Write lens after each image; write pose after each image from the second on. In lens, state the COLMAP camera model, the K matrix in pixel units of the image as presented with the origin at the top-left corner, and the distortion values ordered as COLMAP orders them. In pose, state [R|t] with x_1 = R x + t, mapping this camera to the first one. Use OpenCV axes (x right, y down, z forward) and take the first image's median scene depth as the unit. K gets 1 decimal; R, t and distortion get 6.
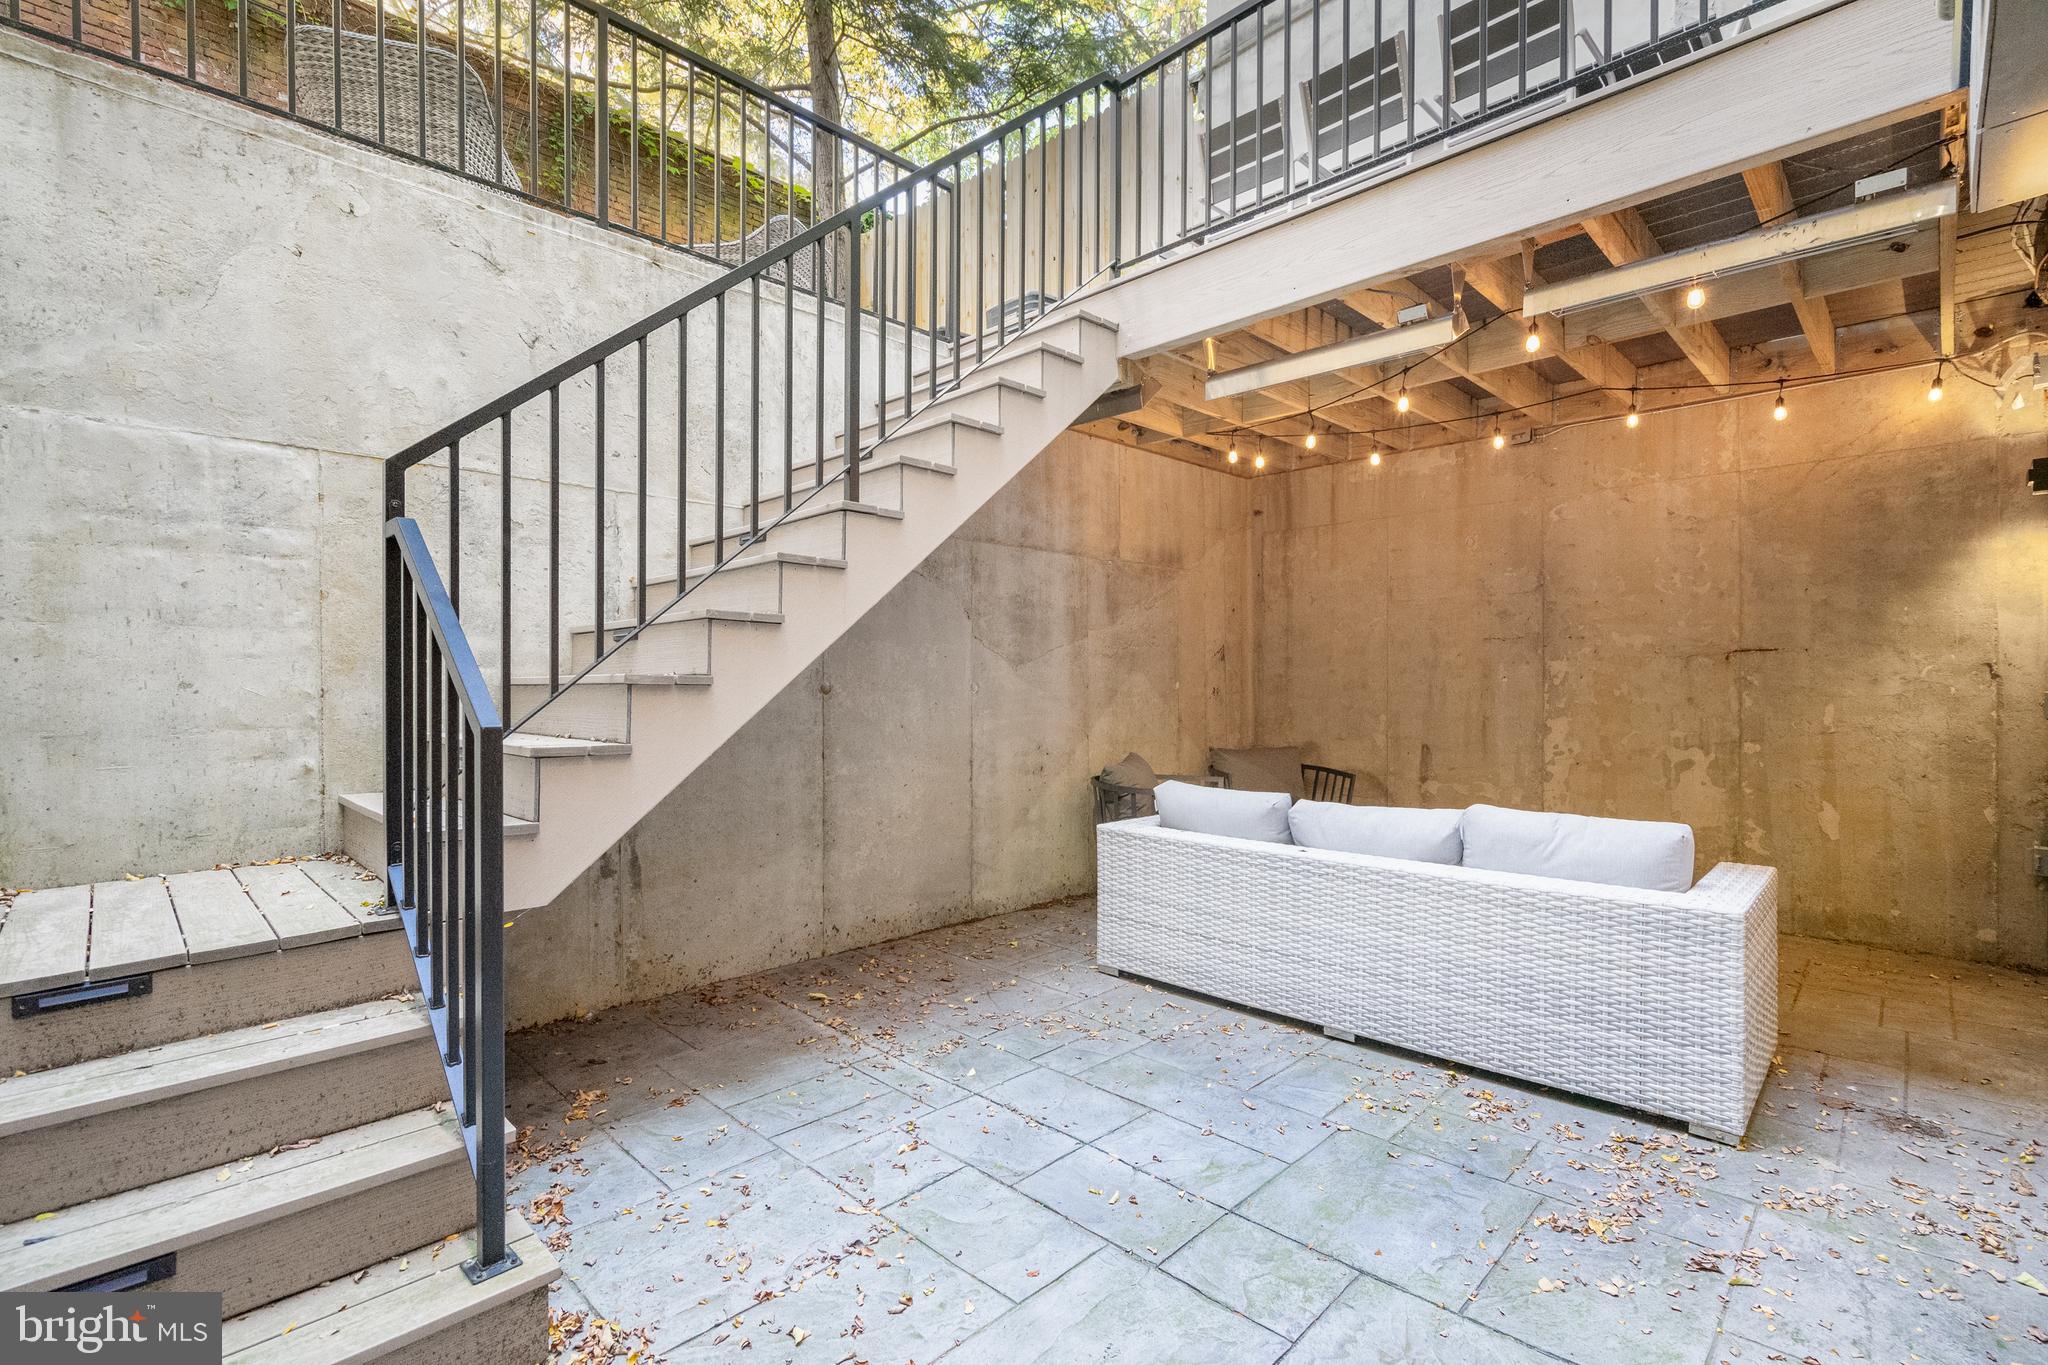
lens RADIAL K [[941.2, 0, 1023.2], [0, 941.2, 683.8], [0, 0, 1]] dist [-0.004995, 0.001888]
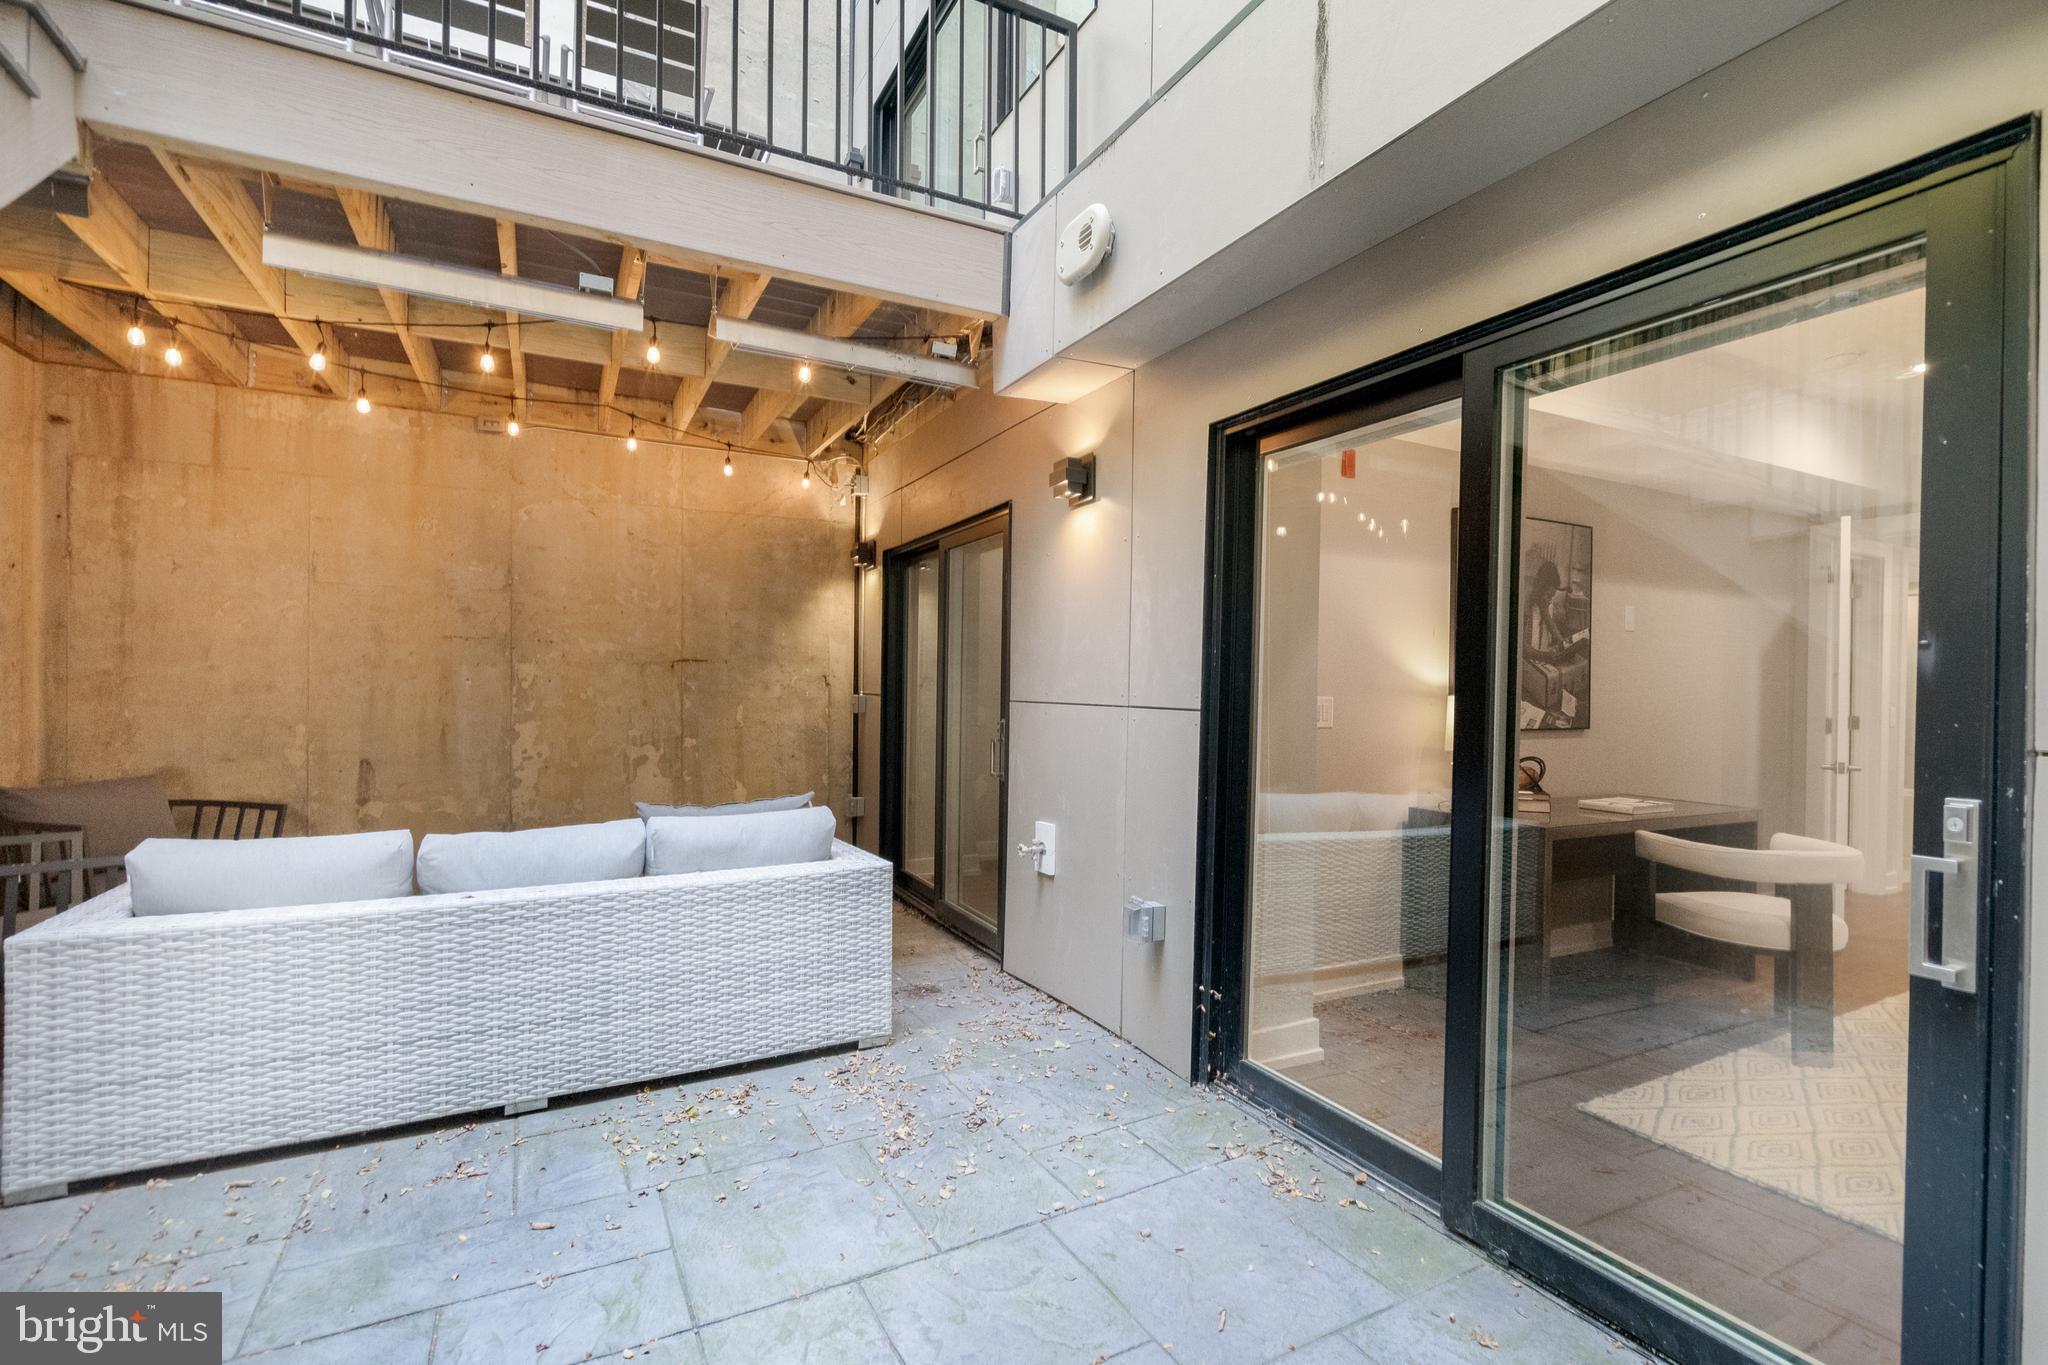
lens RADIAL K [[941.2, 0, 1028.8], [0, 941.2, 681.6], [0, 0, 1]] dist [-0.004995, 0.001888]
pose [[0.288662, 0.012591, 0.957348, -0.236141], [-0.007009, 0.999915, -0.011038, 0.001436], [-0.957406, -0.003523, 0.288725, 0.234175]]
